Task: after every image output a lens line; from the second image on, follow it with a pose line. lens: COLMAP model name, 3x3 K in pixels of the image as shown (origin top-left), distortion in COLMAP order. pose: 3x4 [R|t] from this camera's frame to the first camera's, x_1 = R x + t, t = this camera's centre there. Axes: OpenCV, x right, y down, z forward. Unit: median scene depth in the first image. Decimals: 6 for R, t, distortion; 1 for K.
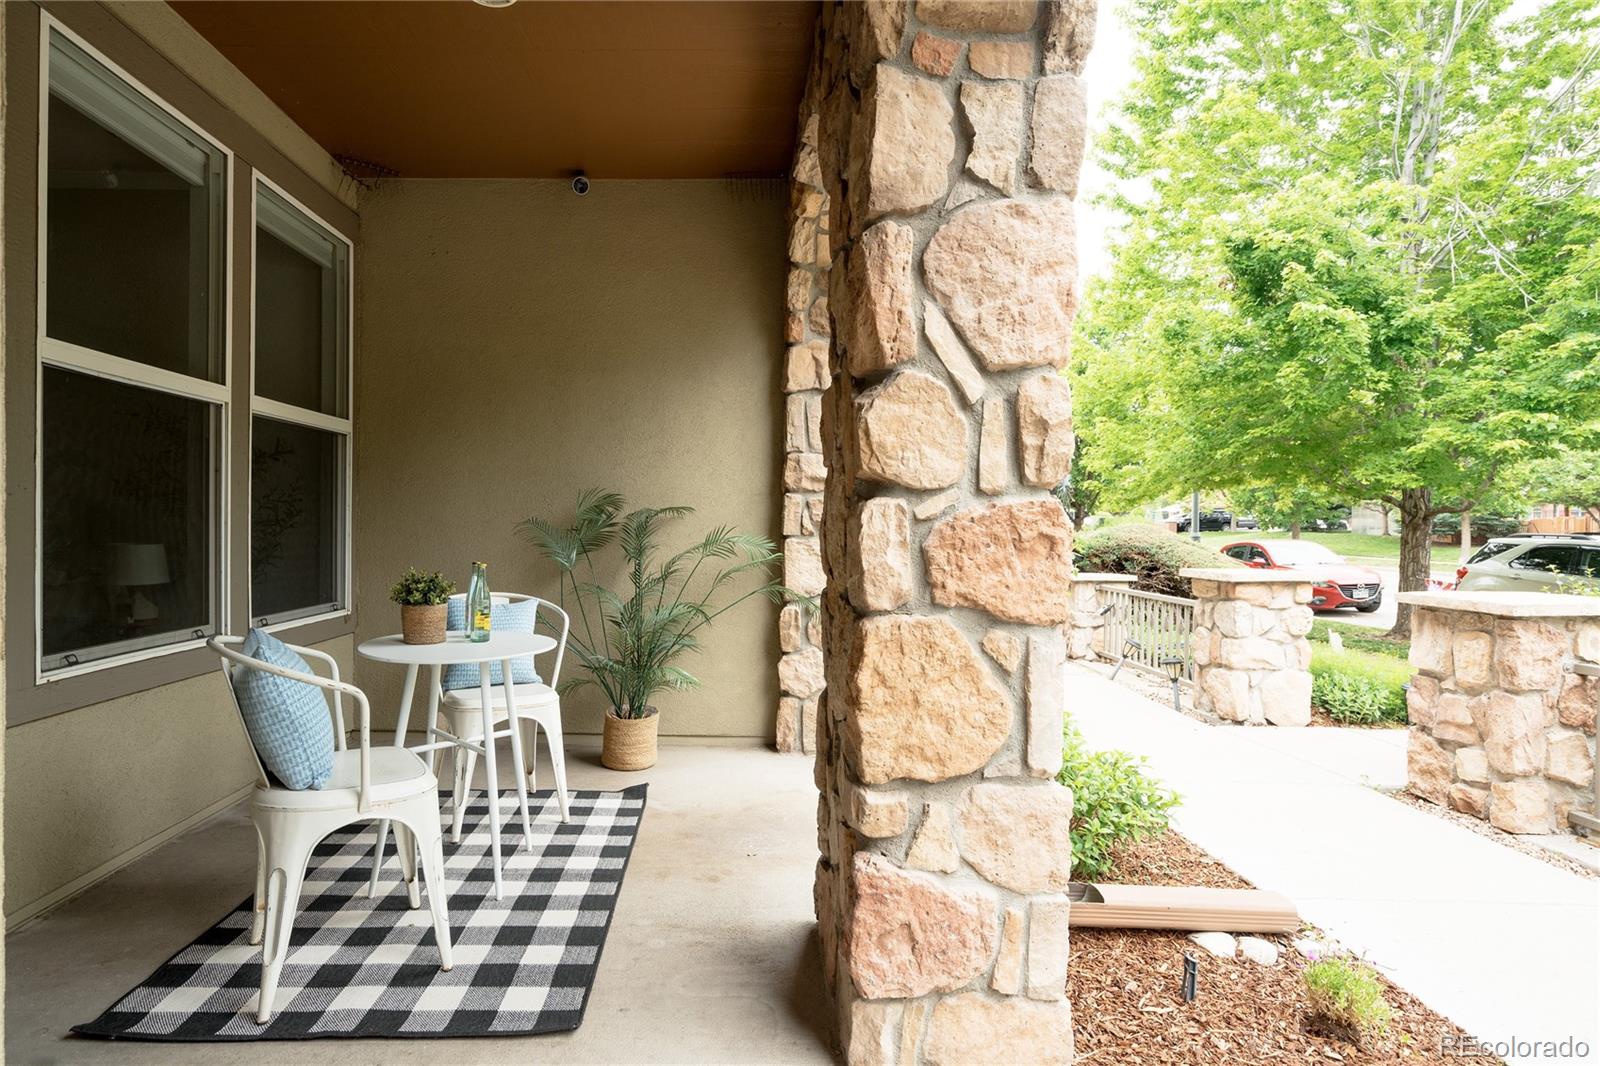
lens RADIAL K [[885.8, 0, 796.0], [0, 885.8, 531.6], [0, 0, 1]] dist [0.007524, 0.001739]
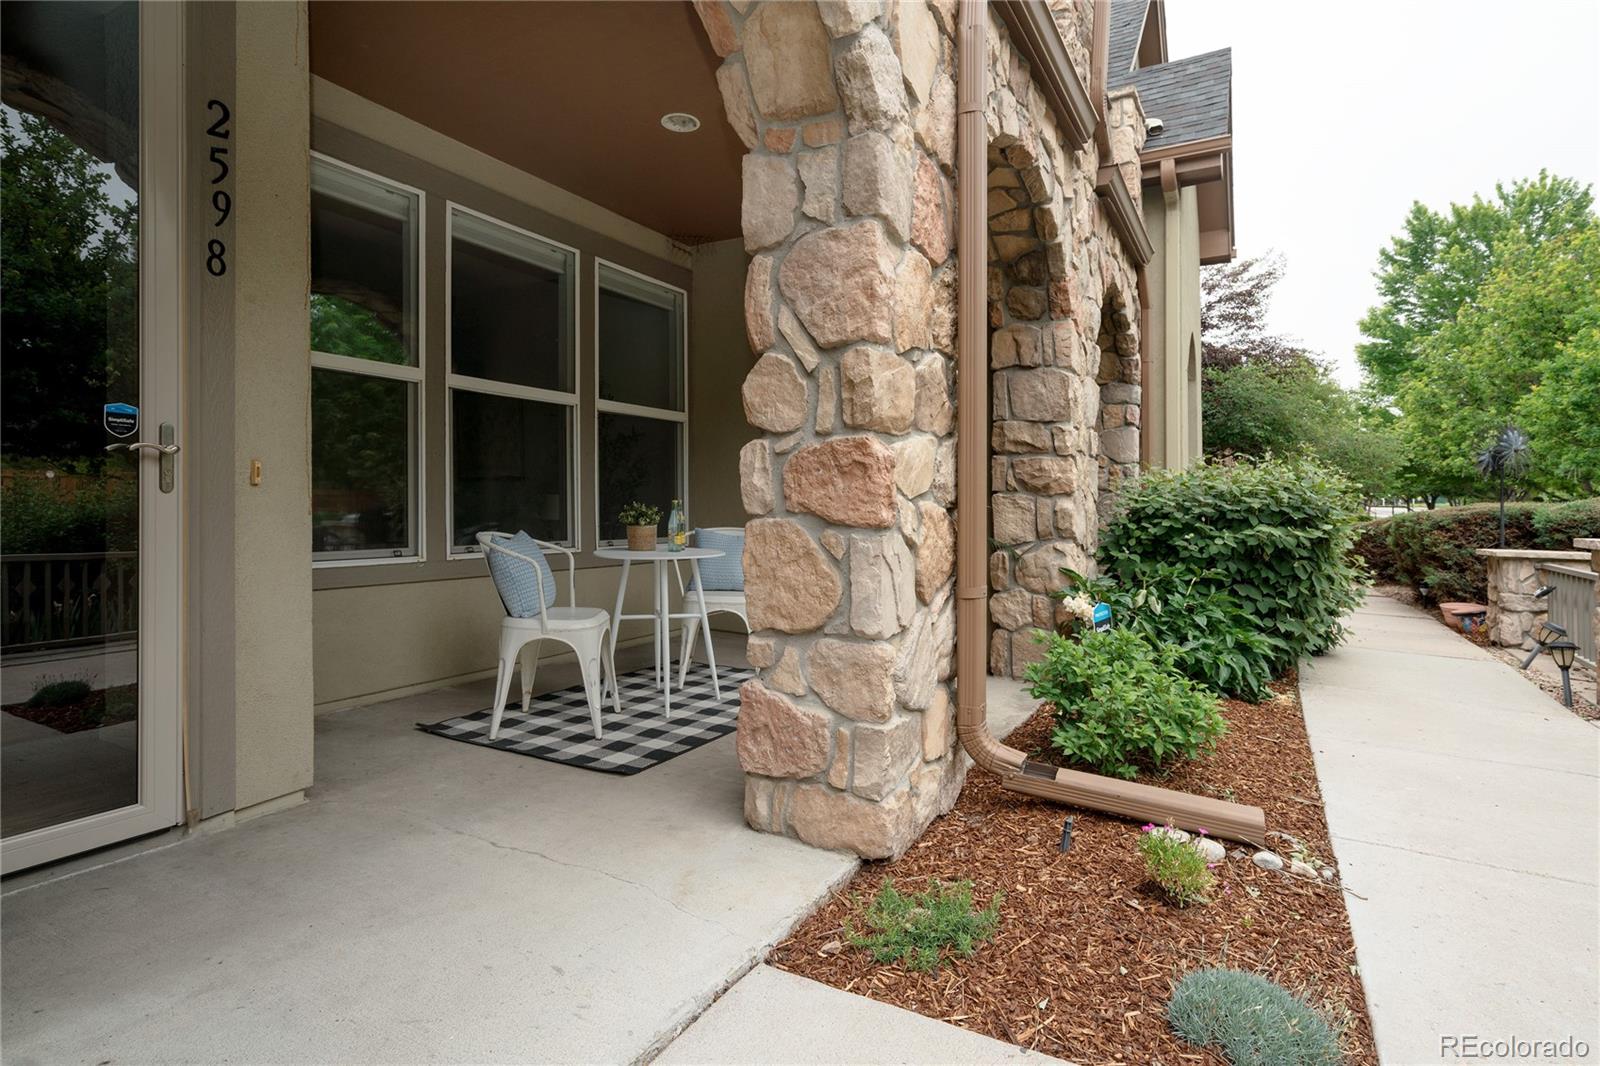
lens RADIAL K [[814.8, 0, 841.4], [0, 814.8, 503.8], [0, 0, 1]] dist [0.002523, 0.001017]
pose [[0.880700, 0.000586, -0.473673, 0.871765], [-0.004368, 0.999967, -0.006884, 0.079279], [0.473653, 0.008132, 0.880674, -0.145093]]
